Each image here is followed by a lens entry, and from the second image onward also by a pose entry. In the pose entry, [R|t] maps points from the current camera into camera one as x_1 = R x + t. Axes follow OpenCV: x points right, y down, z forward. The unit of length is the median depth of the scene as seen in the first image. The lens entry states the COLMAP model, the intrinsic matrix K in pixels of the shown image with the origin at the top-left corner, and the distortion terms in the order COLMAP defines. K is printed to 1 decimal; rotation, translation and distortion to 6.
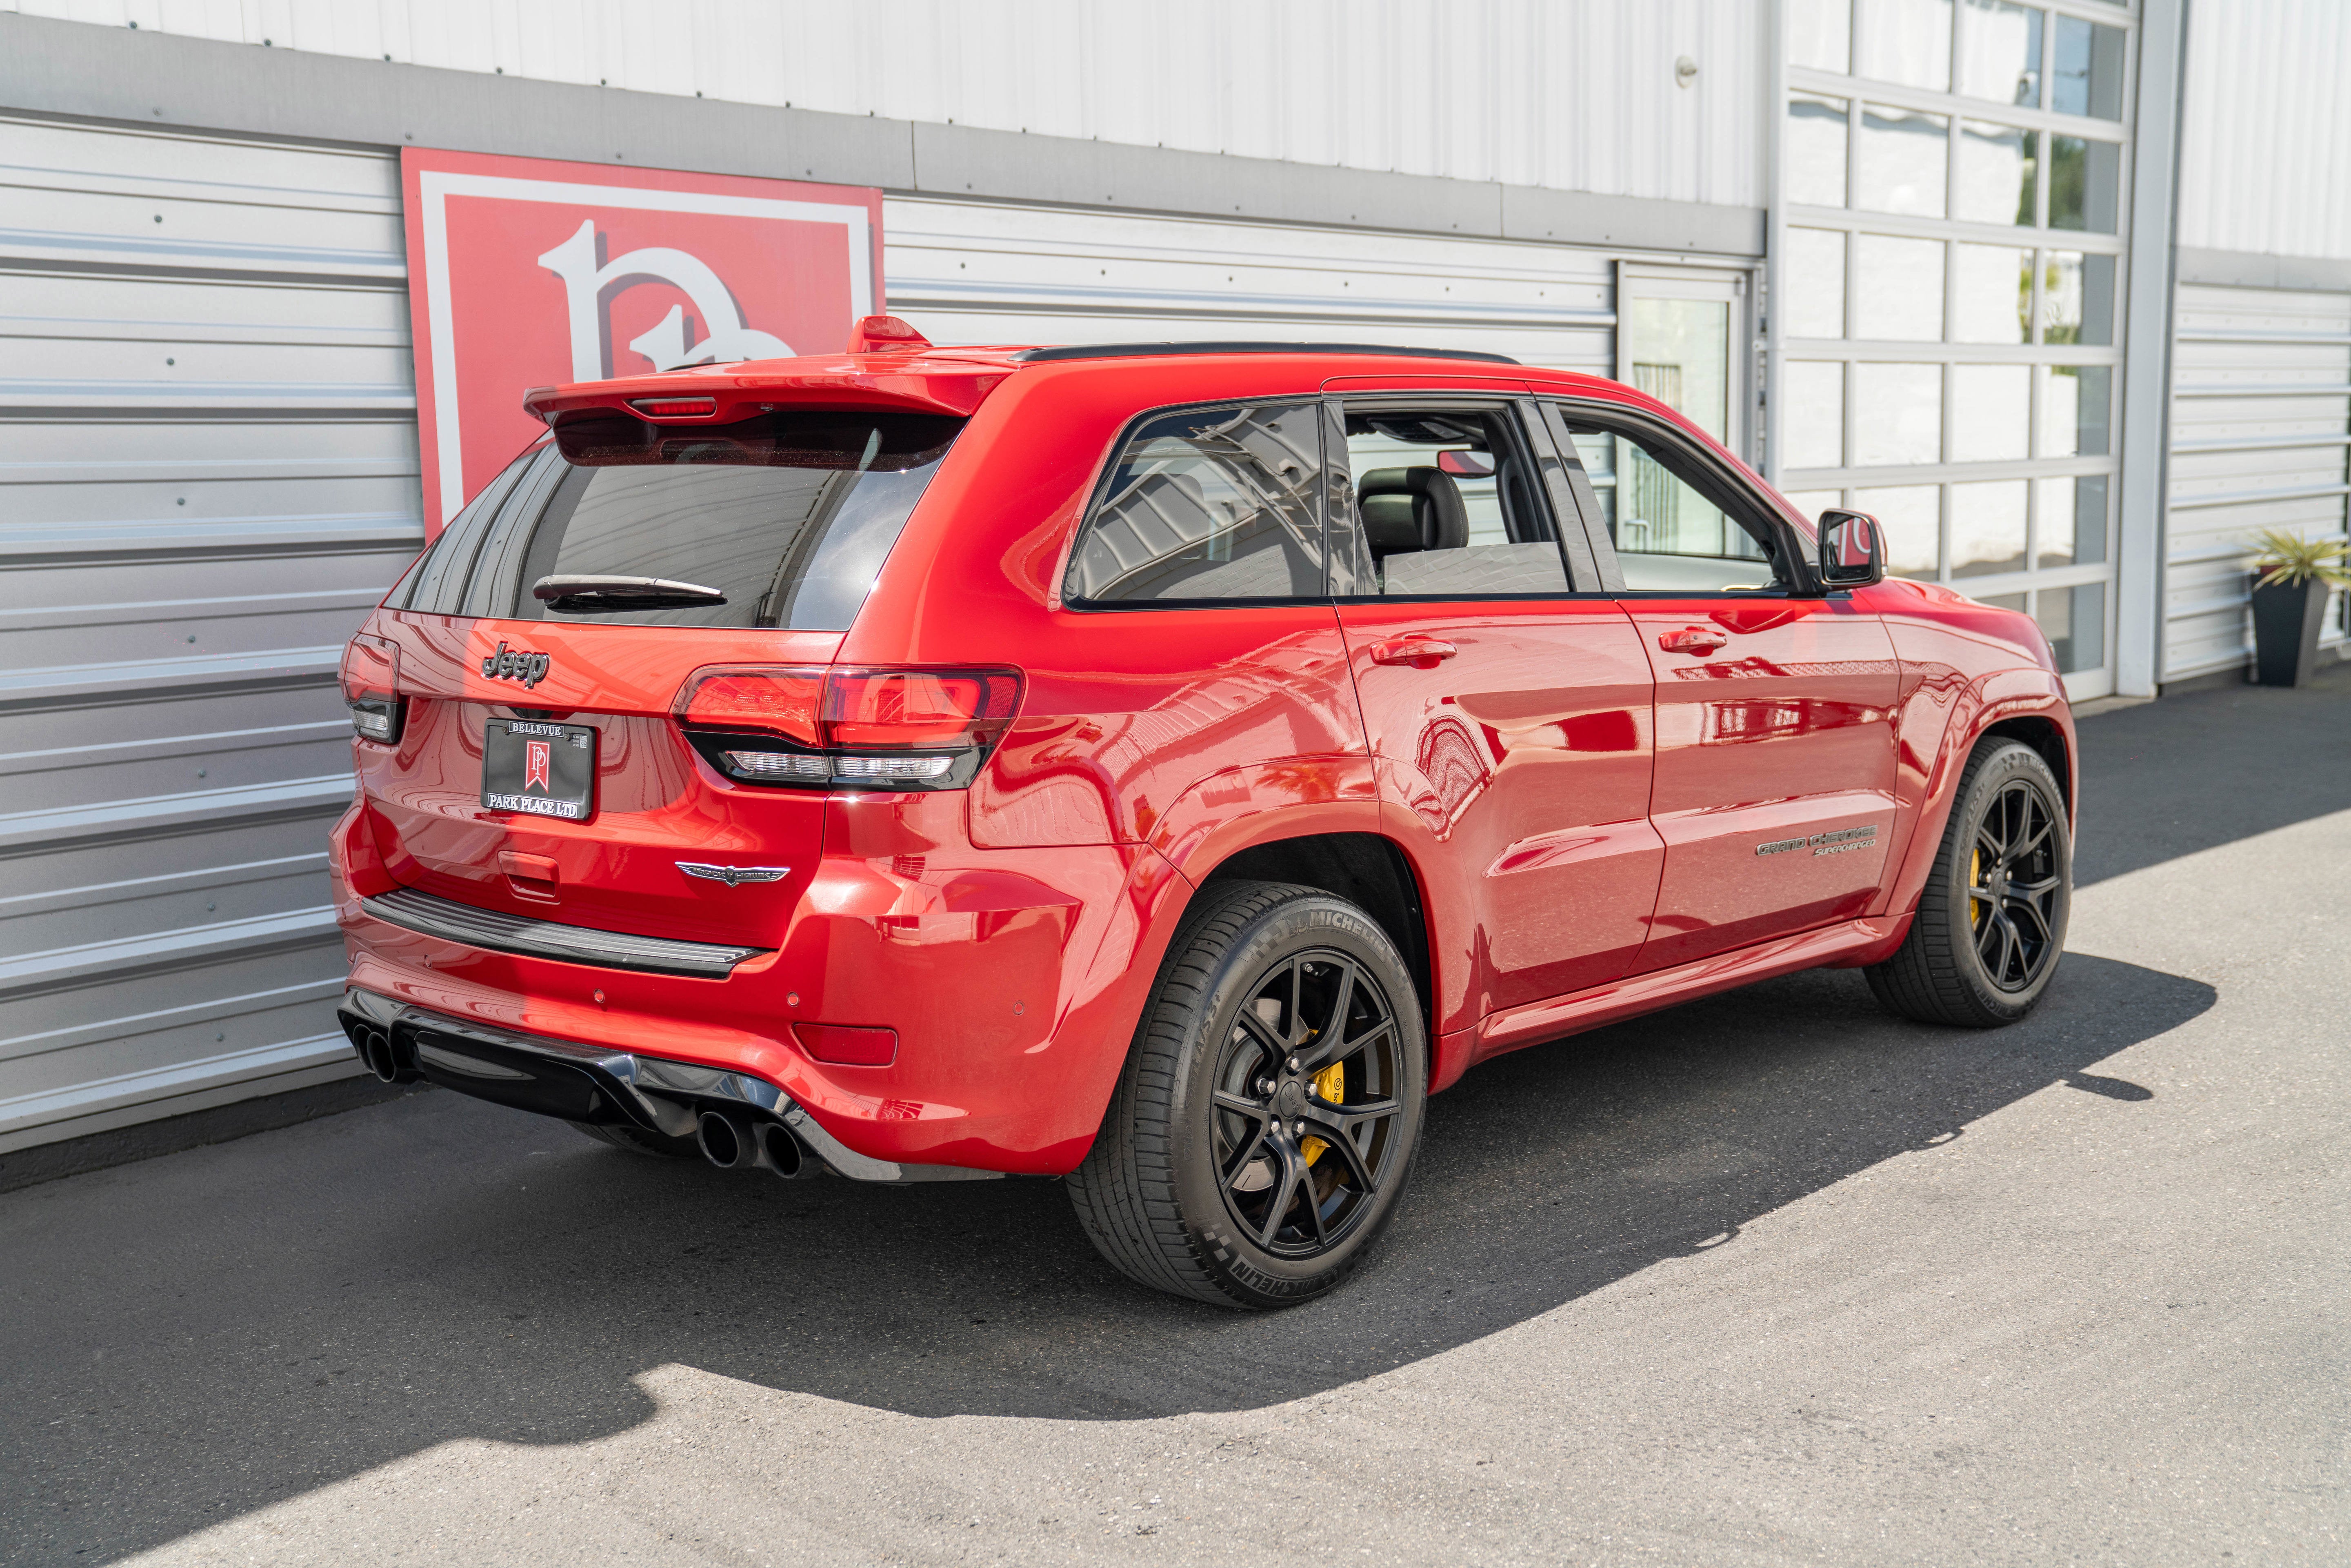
lens RADIAL K [[2500.7, 0, 1232.7], [0, 2500.7, 779.1], [0, 0, 1]] dist [0.071685, -0.001598]
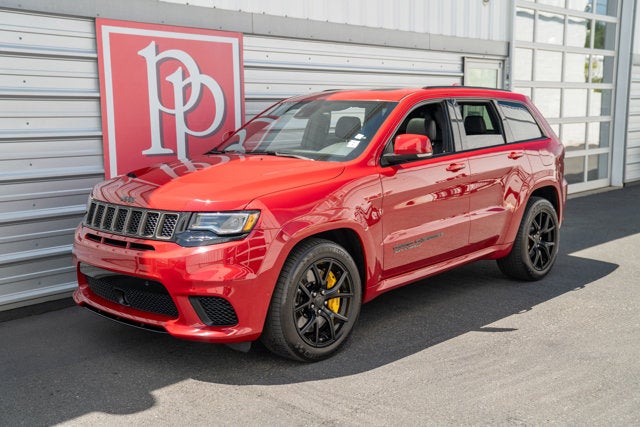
lens RADIAL K [[701.2, 0, 334.8], [0, 701.2, 213.3], [0, 0, 1]] dist [0.080517, 0.029616]
pose [[0.999335, 0.015635, -0.032938, 0.017023], [-0.015207, 0.999797, 0.013190, -0.006657], [0.033137, -0.012680, 0.999370, 0.049942]]
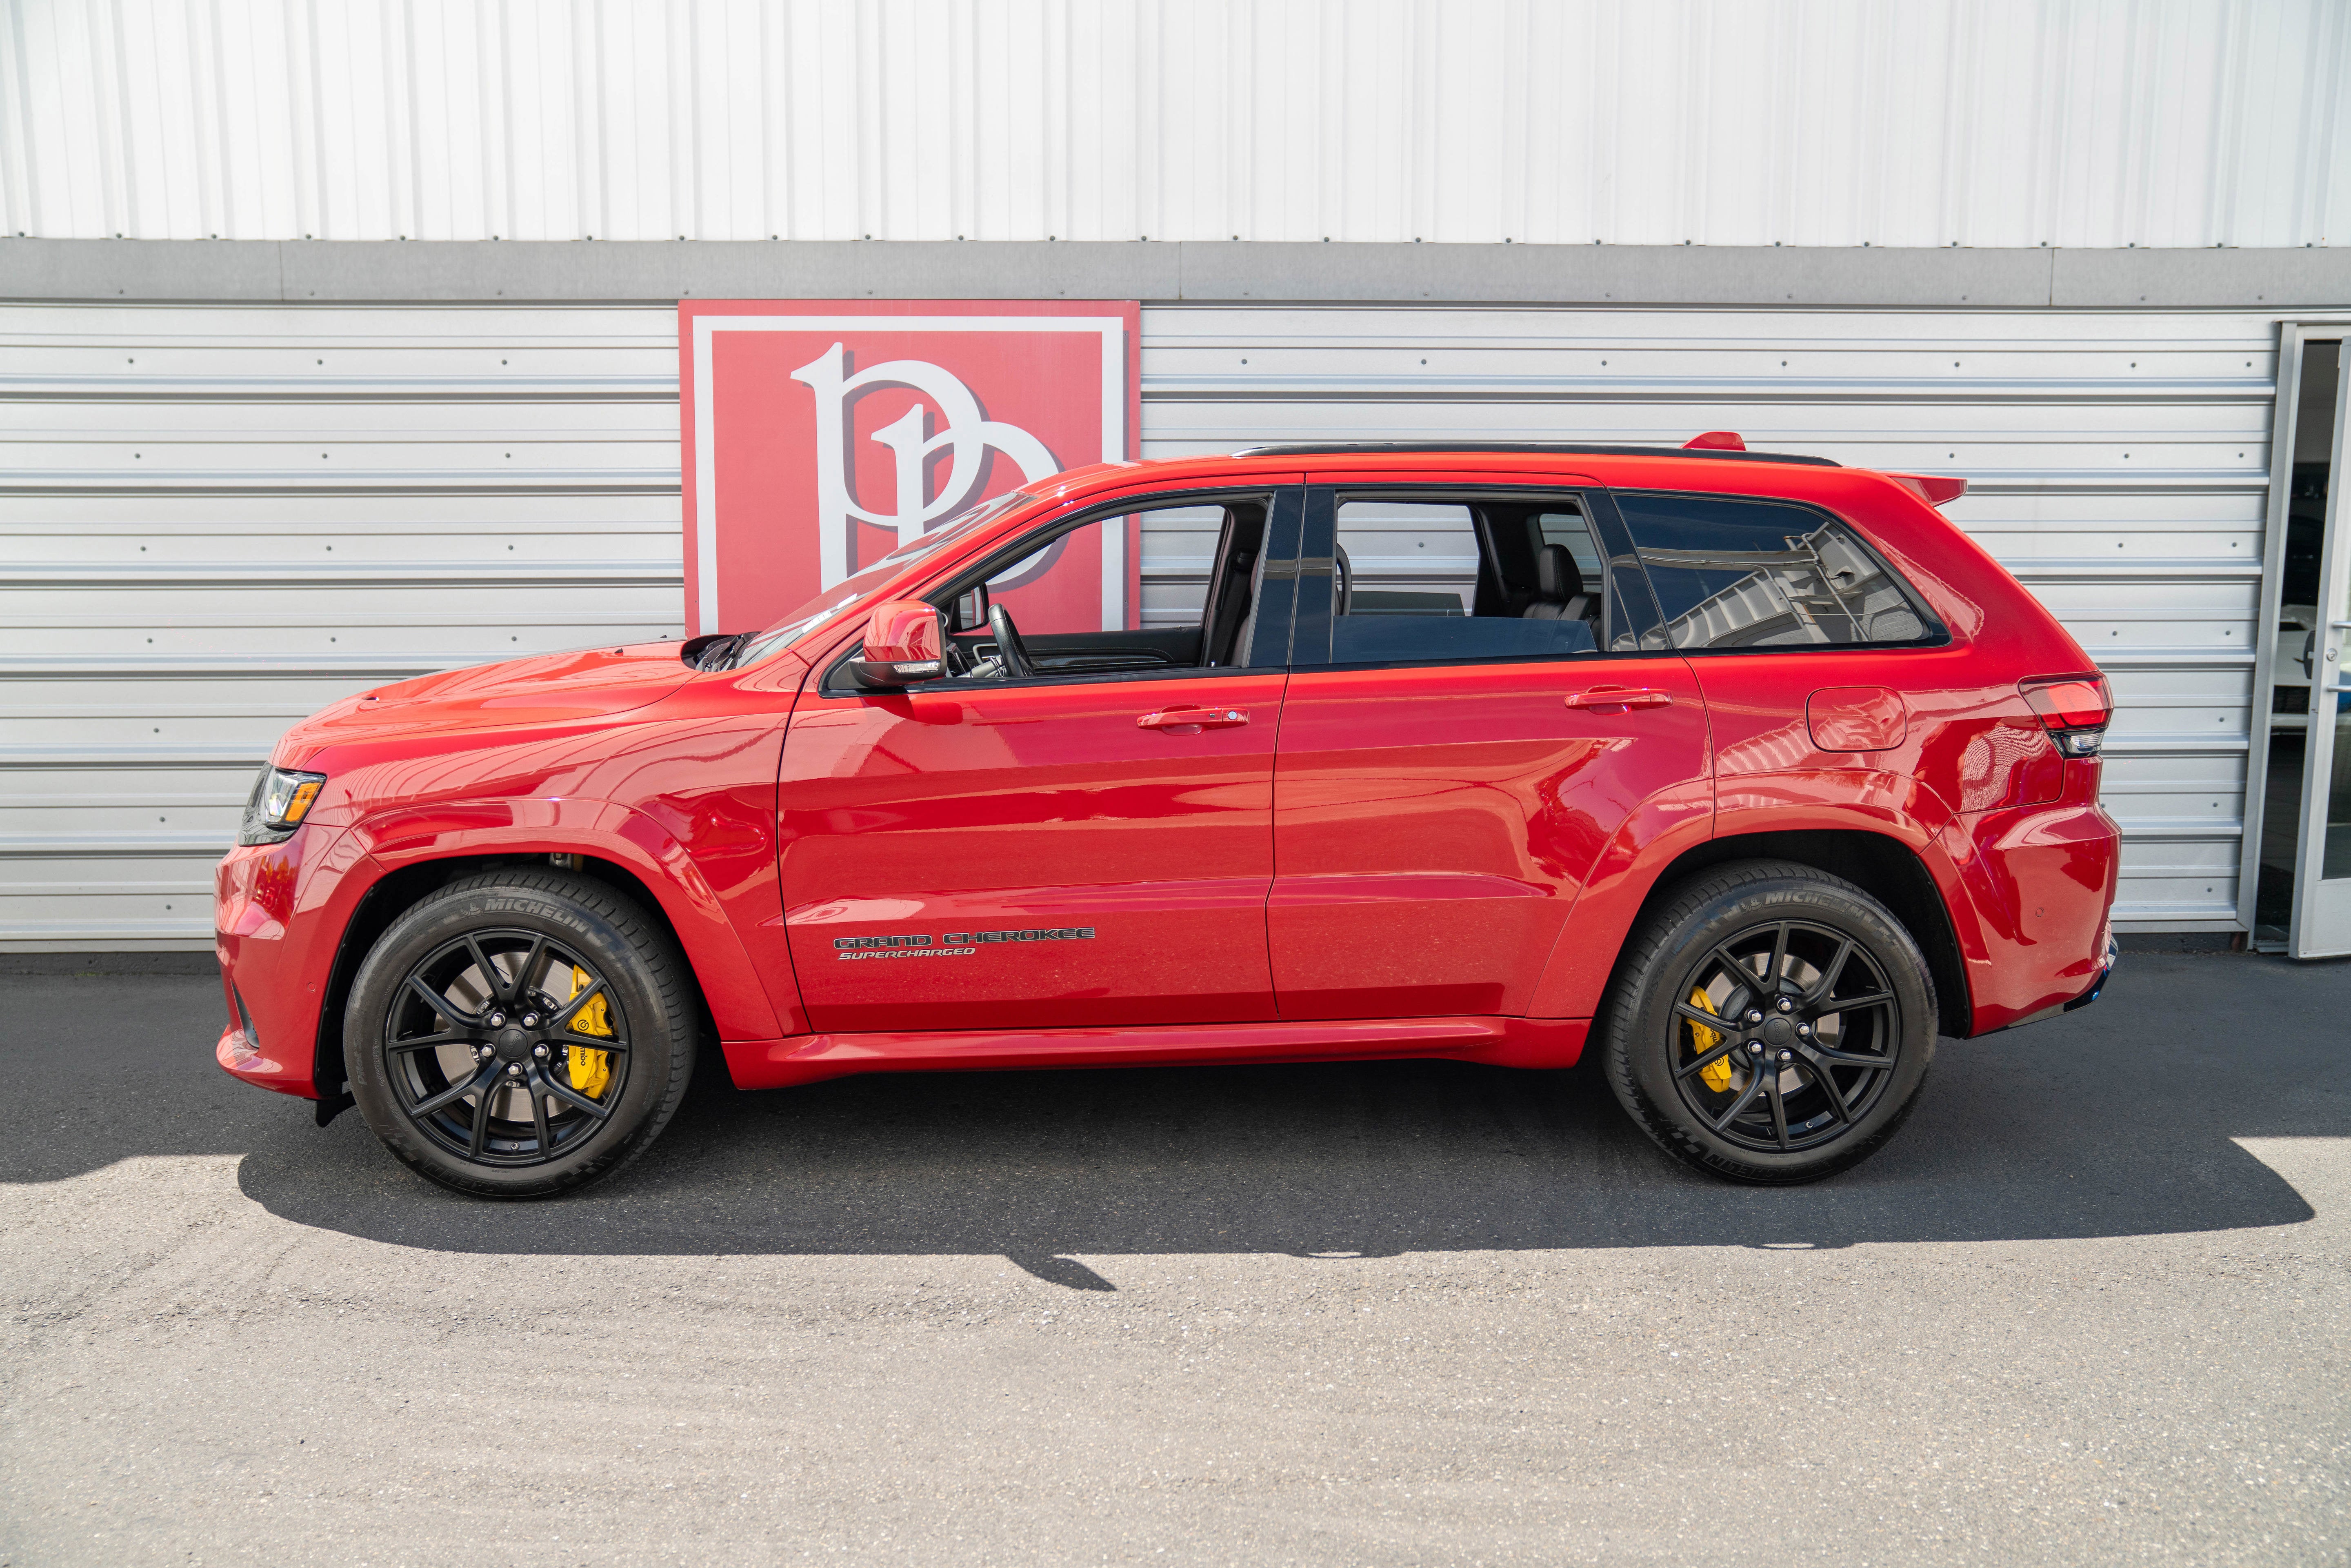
lens RADIAL K [[1900.7, 0, 1219.6], [0, 1900.7, 788.5], [0, 0, 1]] dist [-0.043995, 0.104592]
pose [[0.693912, 0.105237, -0.712328, 0.499613], [-0.107958, 0.993286, 0.041577, -0.042470], [0.711921, 0.048051, 0.700614, 0.371142]]
